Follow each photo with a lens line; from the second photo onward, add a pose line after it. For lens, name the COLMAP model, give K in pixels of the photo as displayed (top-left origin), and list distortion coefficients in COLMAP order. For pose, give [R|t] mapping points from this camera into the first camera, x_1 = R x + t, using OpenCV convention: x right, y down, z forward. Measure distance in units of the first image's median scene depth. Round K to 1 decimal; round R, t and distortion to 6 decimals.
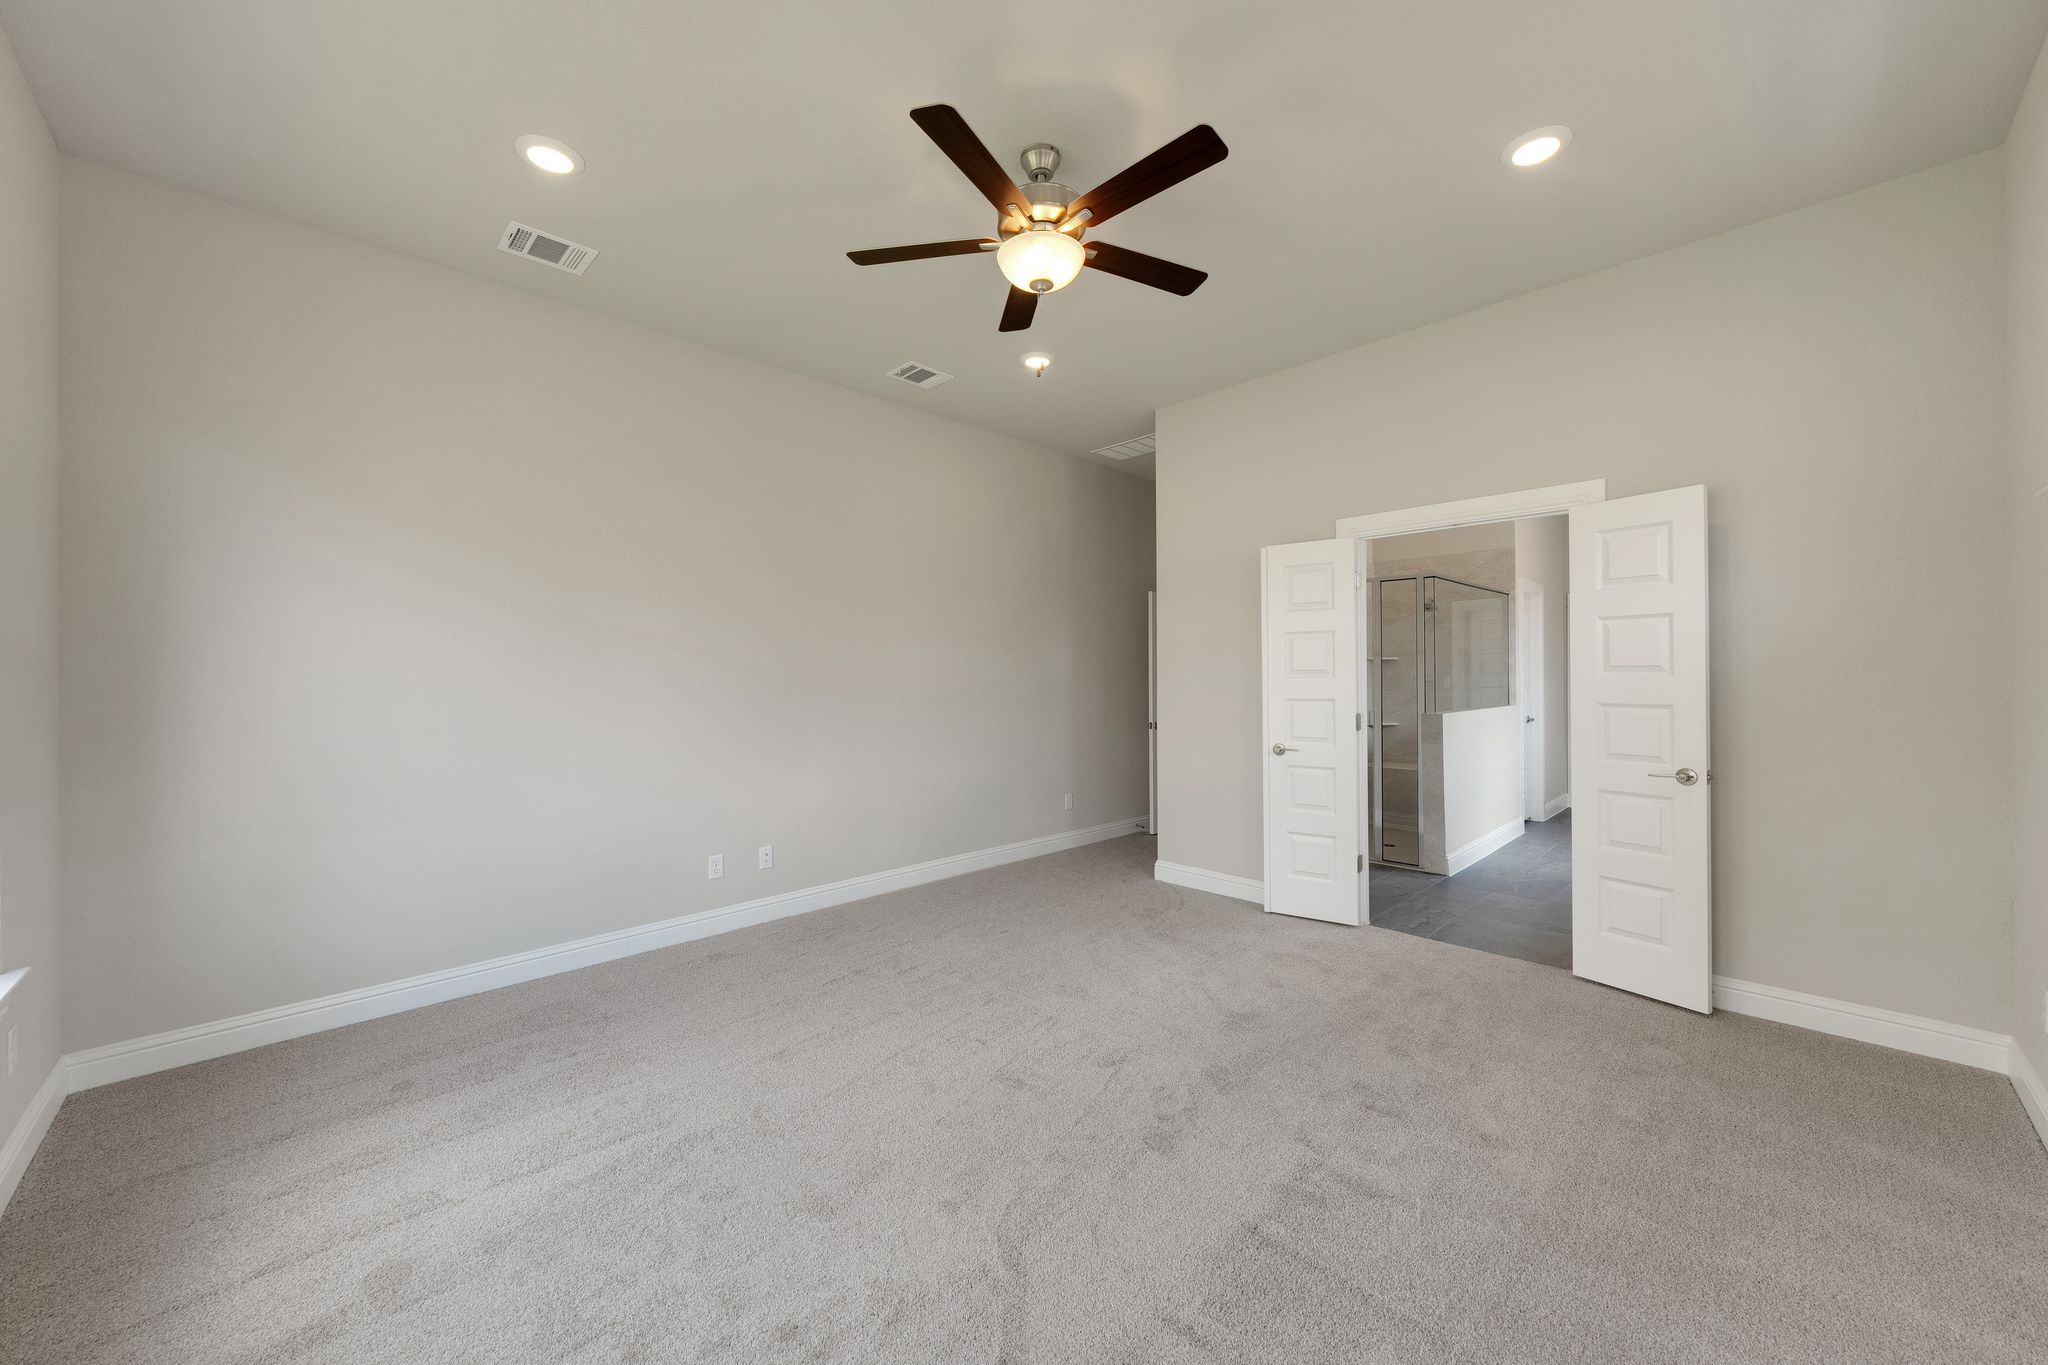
lens RADIAL K [[751.7, 0, 1030.2], [0, 751.7, 683.0], [0, 0, 1]] dist [-0.008522, 0.000012]
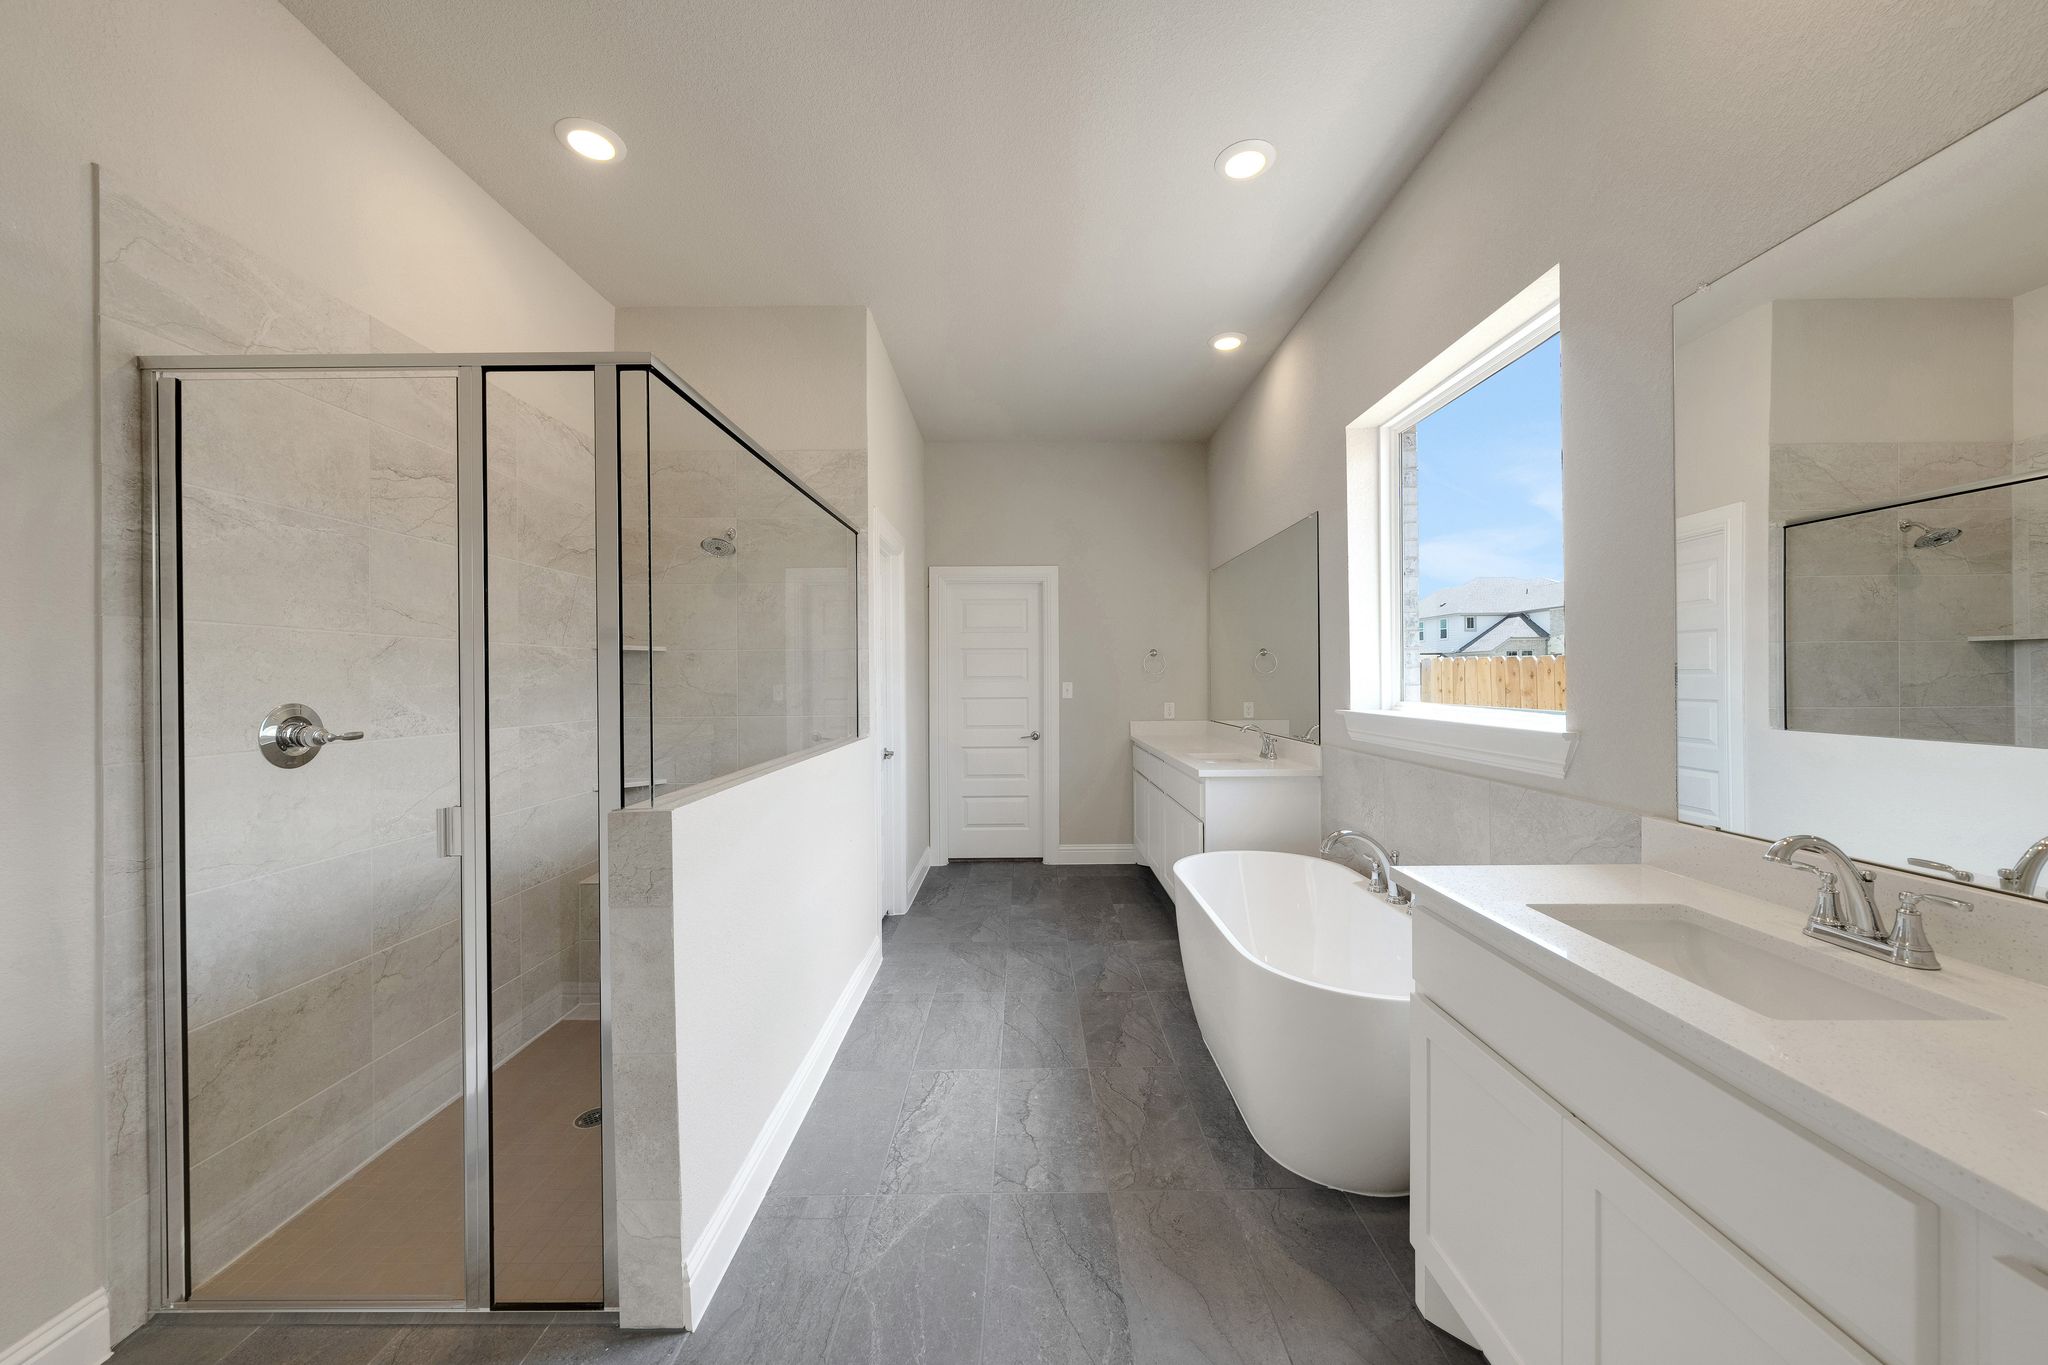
lens RADIAL K [[751.7, 0, 1027.5], [0, 751.7, 683.9], [0, 0, 1]] dist [-0.008522, 0.000012]
pose [[0.703033, -0.000279, 0.711157, 0.335580], [0.003137, 0.999991, -0.002708, -0.006485], [-0.711150, 0.004135, 0.703028, 0.526159]]
